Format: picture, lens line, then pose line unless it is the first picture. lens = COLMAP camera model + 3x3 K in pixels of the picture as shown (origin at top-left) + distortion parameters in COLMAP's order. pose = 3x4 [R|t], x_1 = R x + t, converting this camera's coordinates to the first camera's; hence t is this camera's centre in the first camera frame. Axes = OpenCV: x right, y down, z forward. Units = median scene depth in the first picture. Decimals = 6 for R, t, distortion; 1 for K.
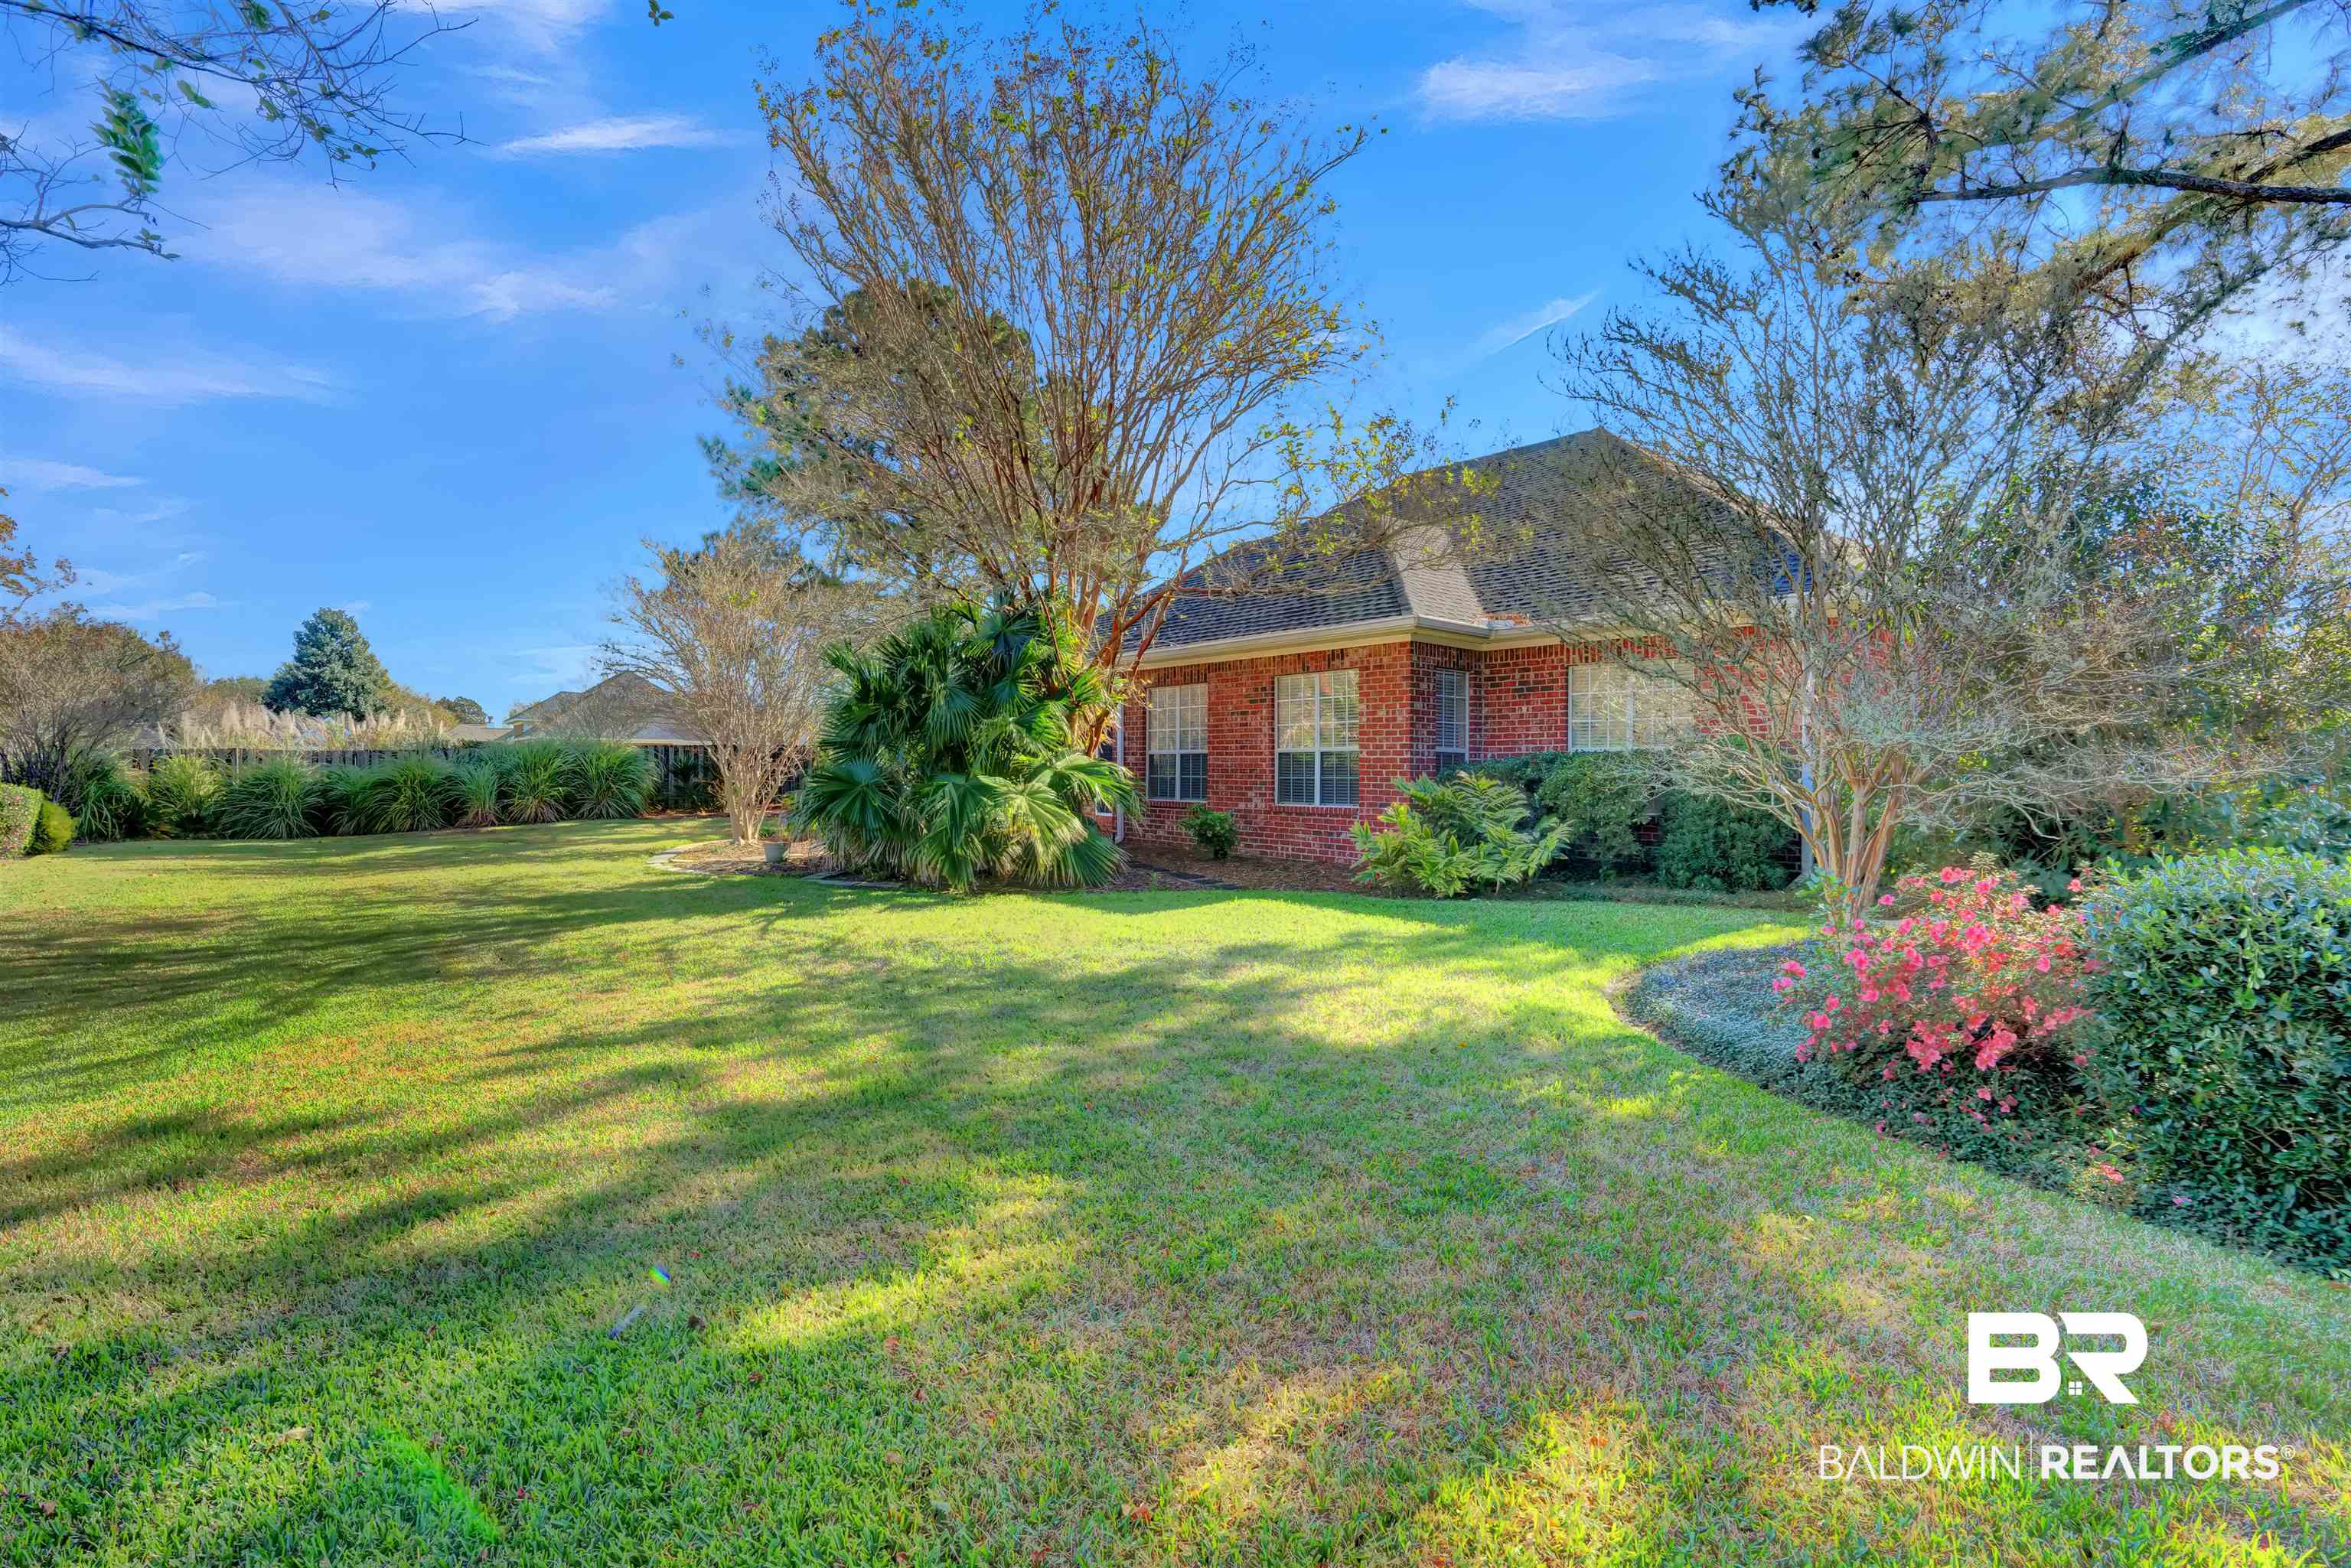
lens RADIAL K [[1137.0, 0, 1175.5], [0, 1137.0, 784.0], [0, 0, 1]] dist [-0.059658, 0.018080]
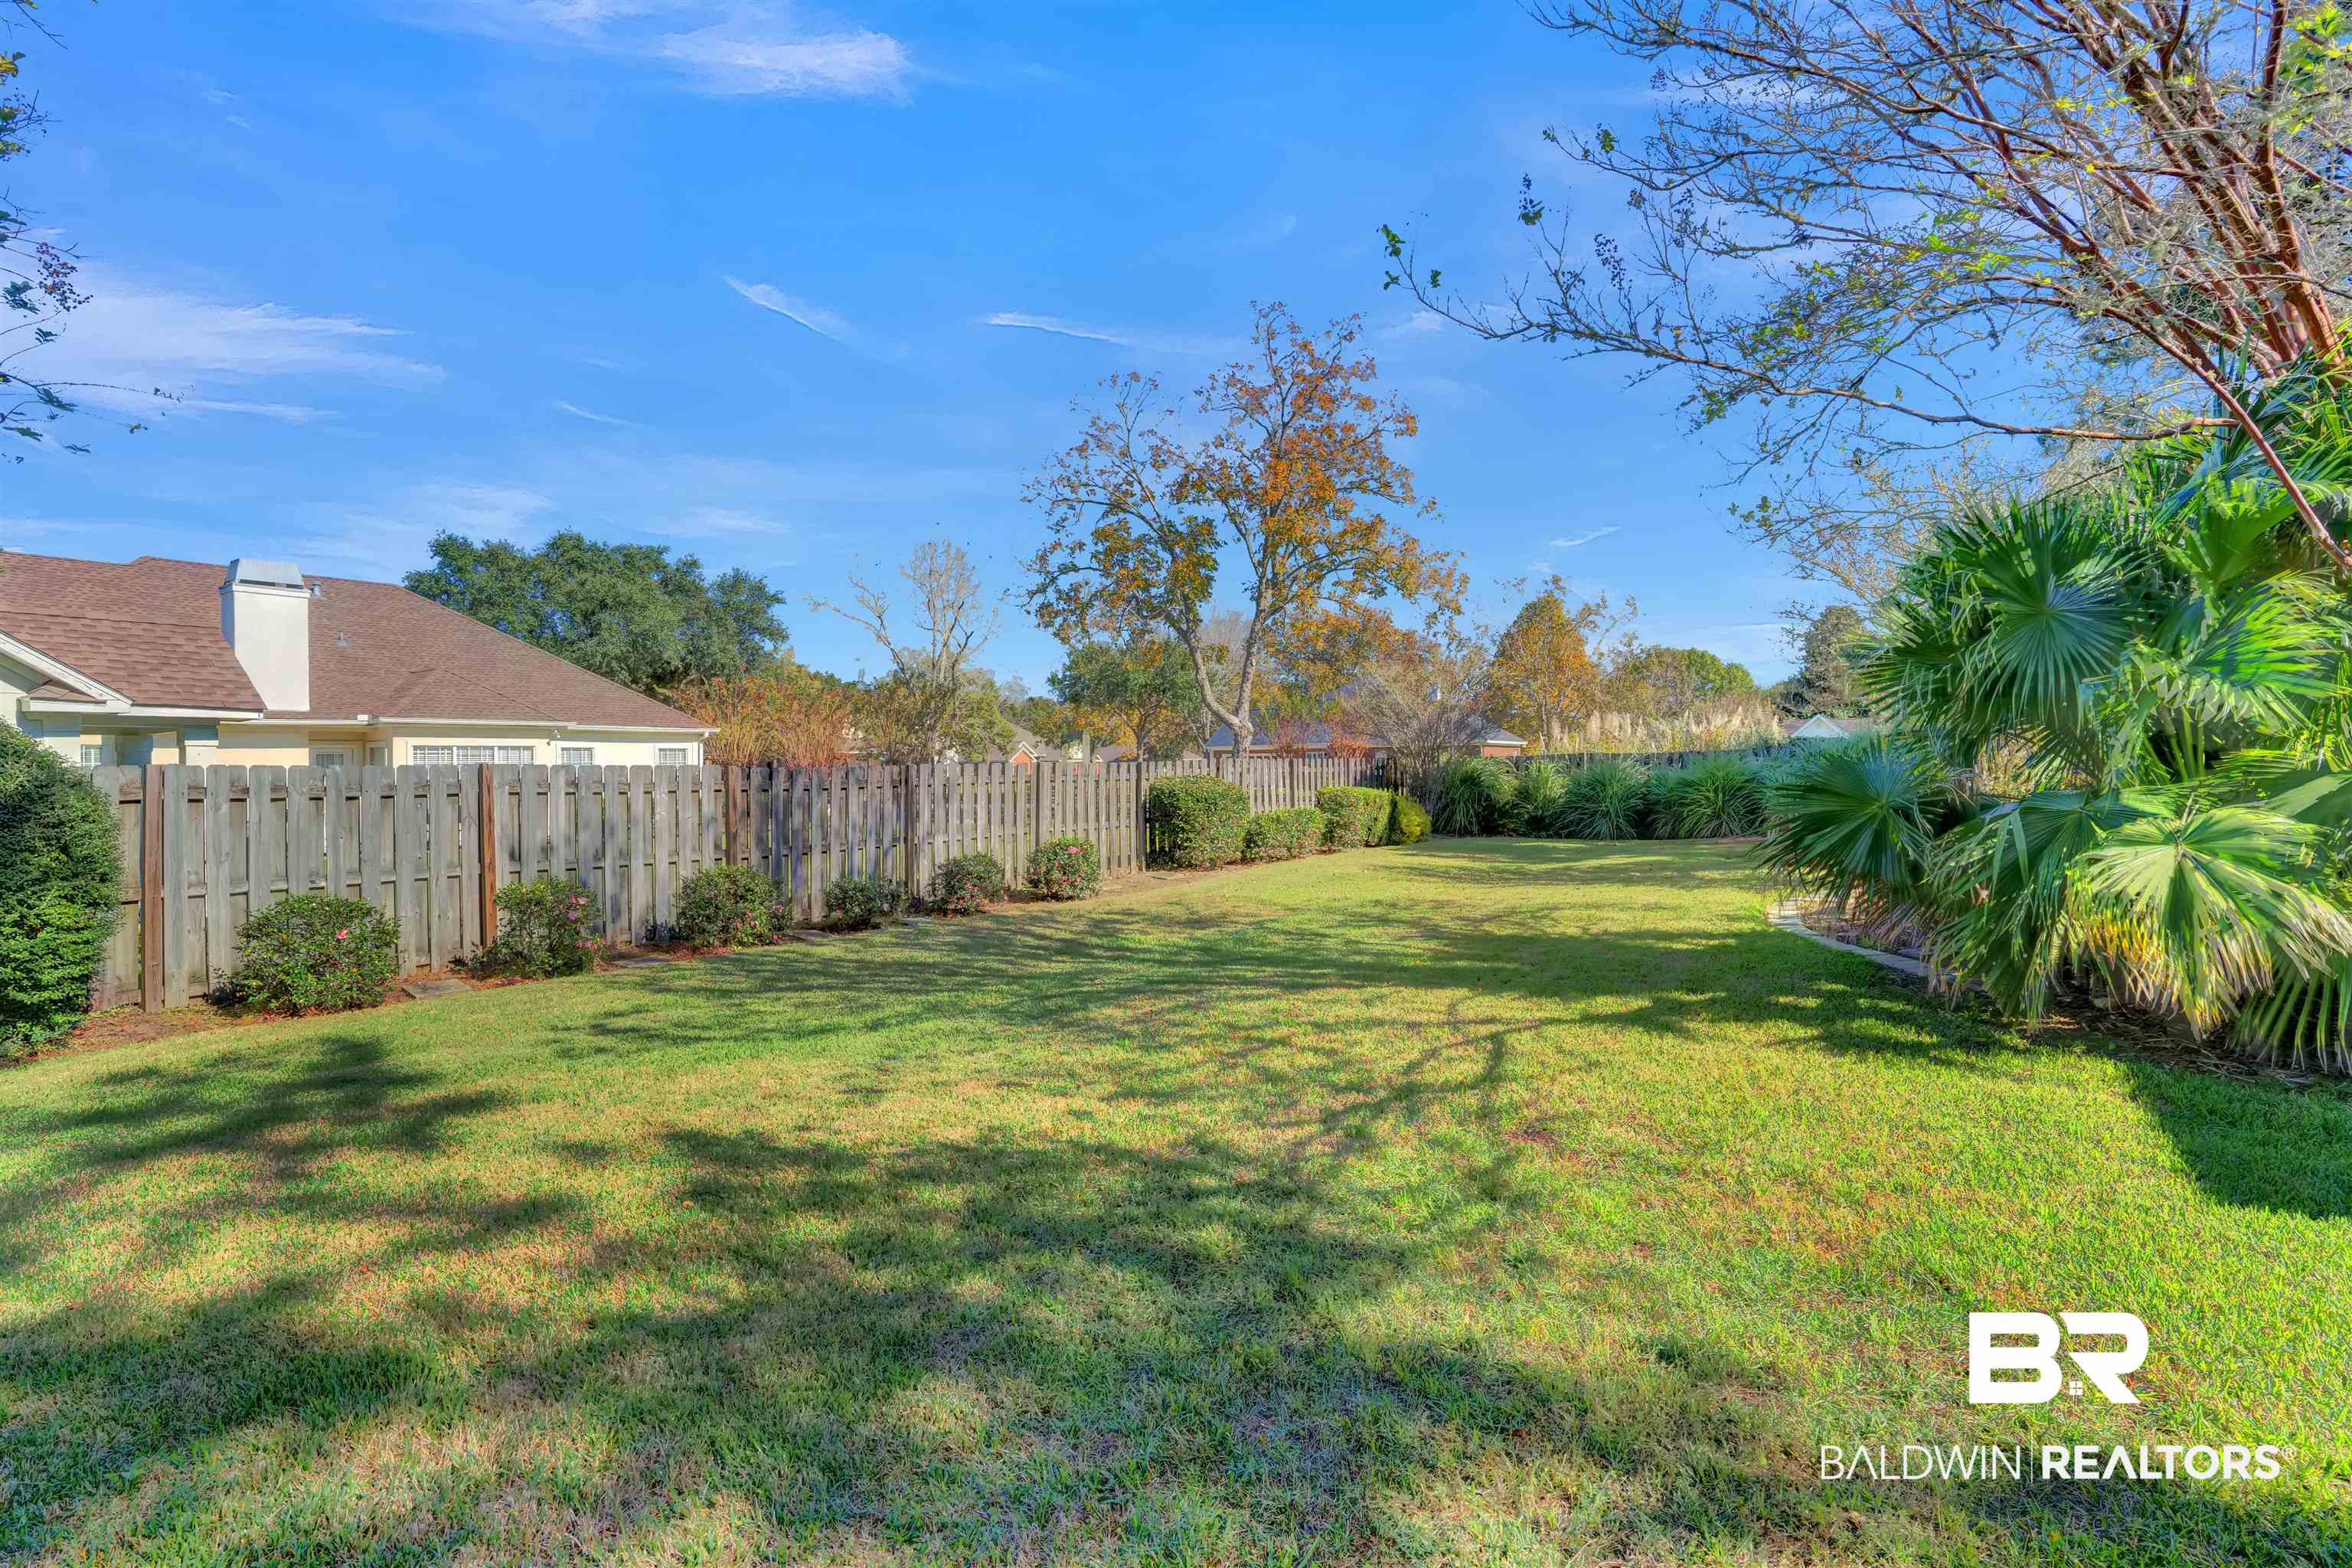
lens RADIAL K [[1137.5, 0, 1176.0], [0, 1137.5, 784.0], [0, 0, 1]] dist [-0.059658, 0.018080]
pose [[0.267596, 0.004925, -0.963519, 0.111325], [-0.001575, 0.999988, 0.004674, -0.007828], [0.963530, 0.000267, 0.267601, 0.398796]]
